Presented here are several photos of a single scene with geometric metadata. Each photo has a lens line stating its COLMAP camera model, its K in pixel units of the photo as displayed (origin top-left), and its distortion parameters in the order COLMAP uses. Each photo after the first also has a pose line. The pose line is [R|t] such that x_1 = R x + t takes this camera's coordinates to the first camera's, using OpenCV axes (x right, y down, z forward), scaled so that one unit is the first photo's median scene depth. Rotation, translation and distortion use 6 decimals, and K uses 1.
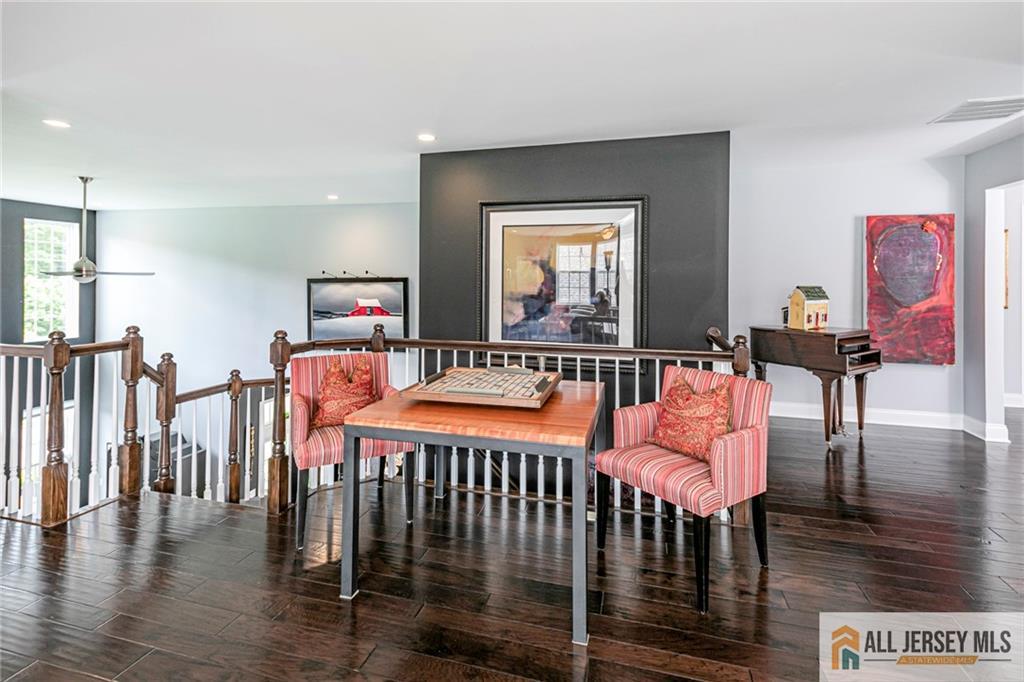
lens RADIAL K [[500.3, 0, 503.6], [0, 500.3, 280.7], [0, 0, 1]] dist [0.033388, -0.000439]
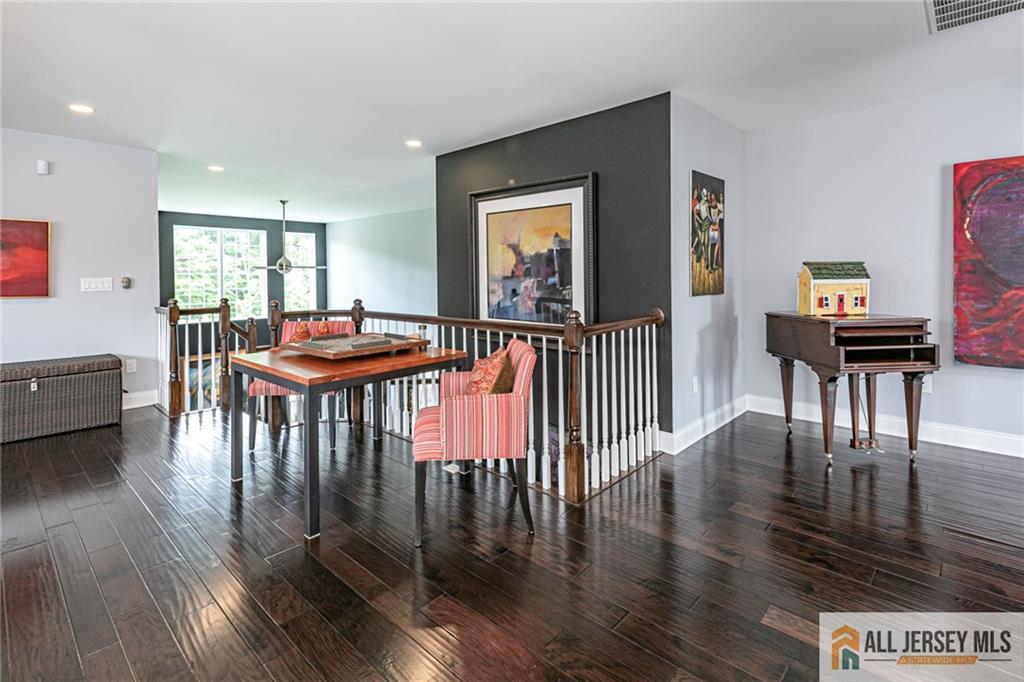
lens RADIAL K [[500.3, 0, 503.6], [0, 500.3, 280.7], [0, 0, 1]] dist [0.033388, -0.000439]
pose [[0.883264, -0.008347, -0.468802, 0.525618], [0.014347, 0.999855, 0.009228, 0.026039], [0.468656, -0.014876, 0.883255, 0.048941]]
